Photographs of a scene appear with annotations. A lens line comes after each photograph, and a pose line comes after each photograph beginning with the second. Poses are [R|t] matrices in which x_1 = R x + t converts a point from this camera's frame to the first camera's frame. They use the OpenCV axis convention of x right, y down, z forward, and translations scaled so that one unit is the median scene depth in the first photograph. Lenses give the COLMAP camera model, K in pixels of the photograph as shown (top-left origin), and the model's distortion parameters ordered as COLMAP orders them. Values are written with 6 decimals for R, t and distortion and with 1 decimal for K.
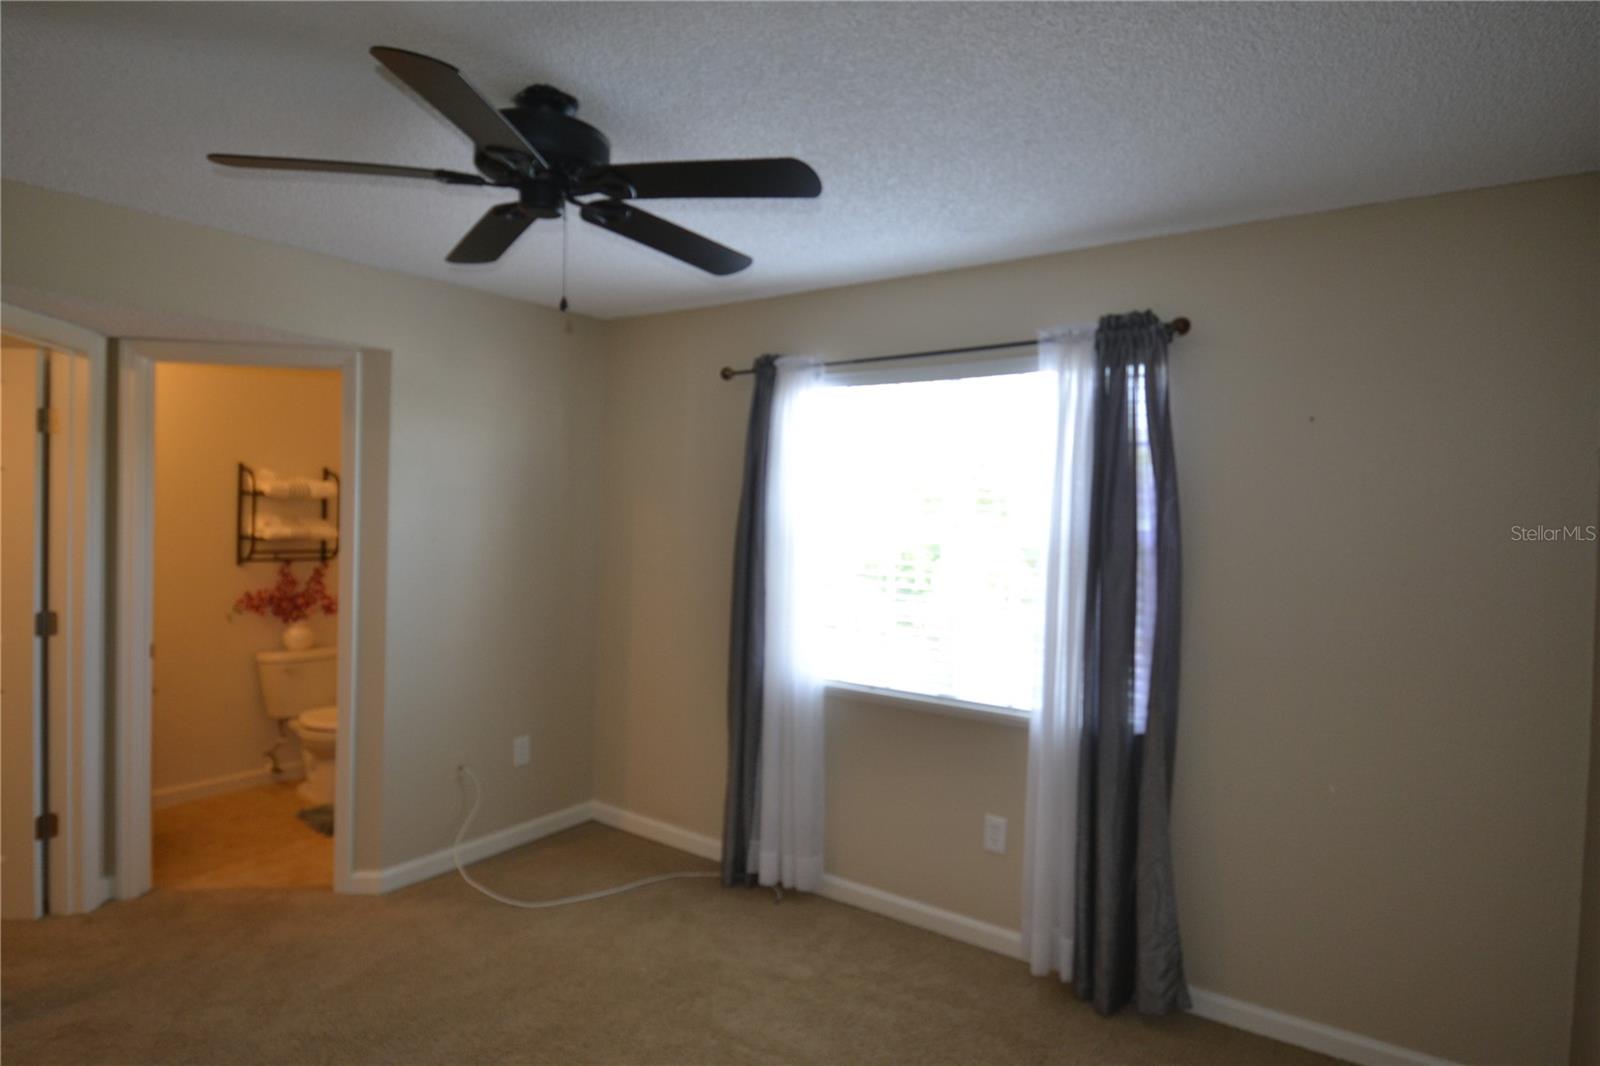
lens RADIAL K [[920.6, 0, 806.4], [0, 920.6, 537.3], [0, 0, 1]] dist [0.025695, -0.038014]
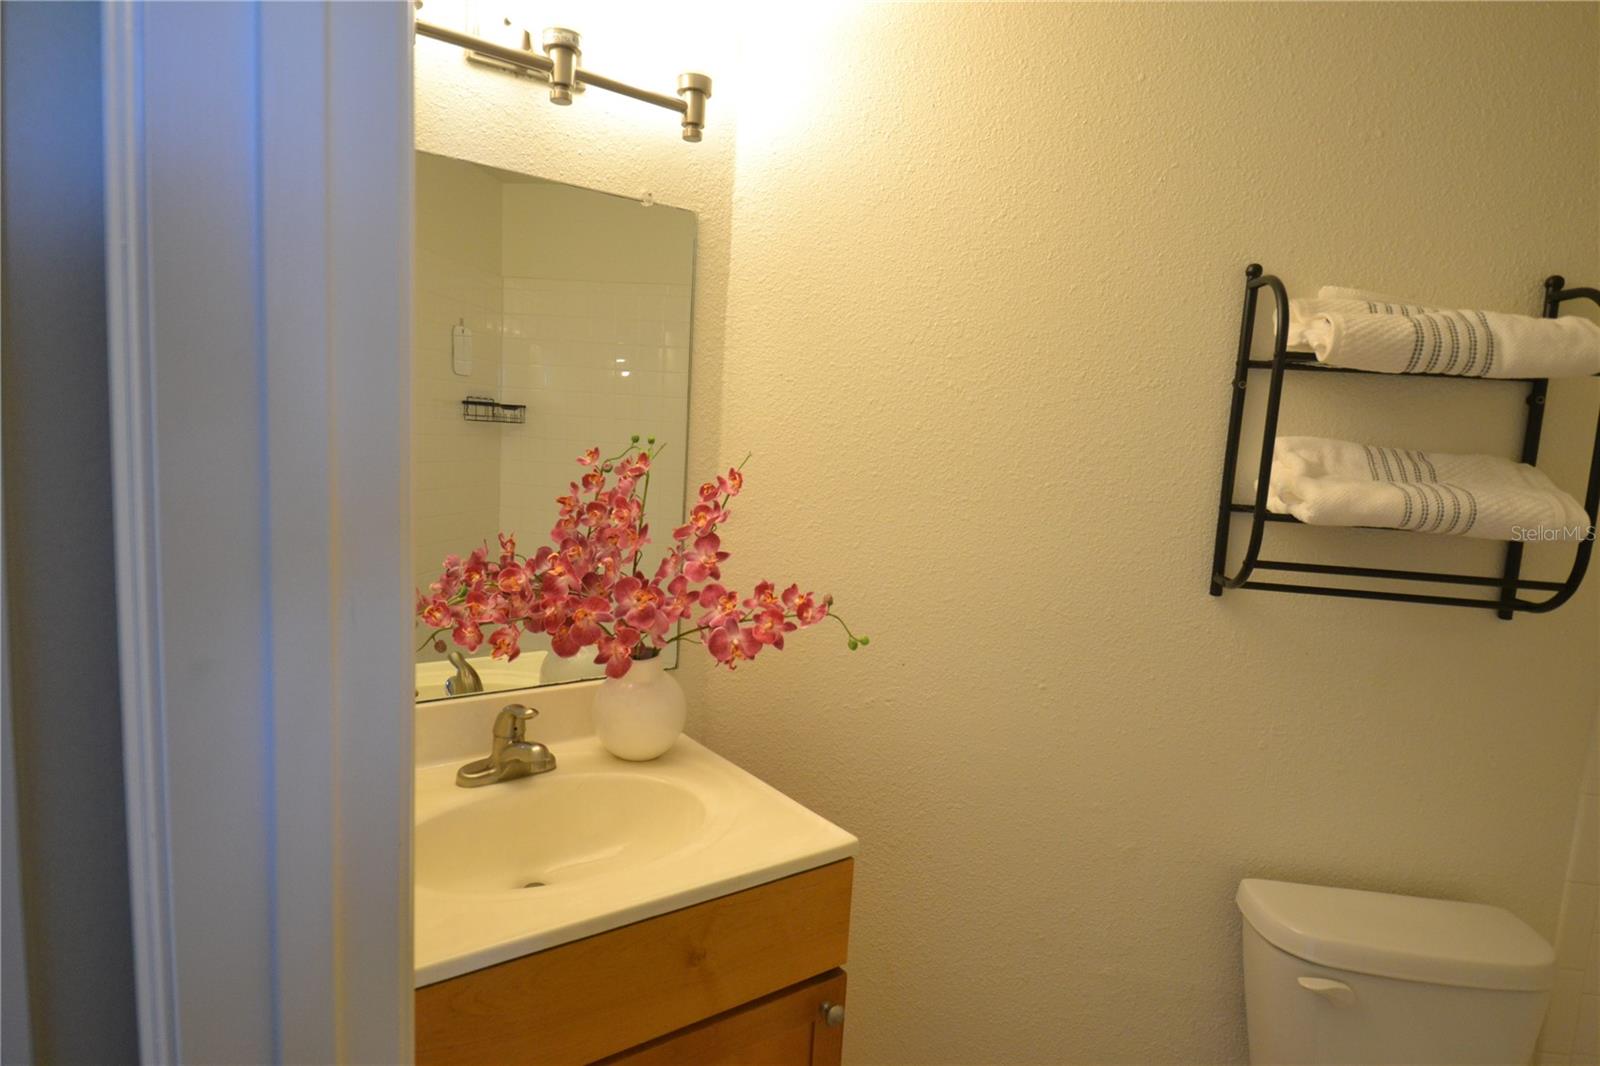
lens RADIAL K [[920.6, 0, 792.6], [0, 920.6, 529.9], [0, 0, 1]] dist [0.025695, -0.038014]
pose [[0.463277, 0.116341, -0.878544, -0.404971], [-0.066931, 0.993107, 0.096218, -0.012501], [0.883682, 0.014226, 0.467871, 0.724615]]
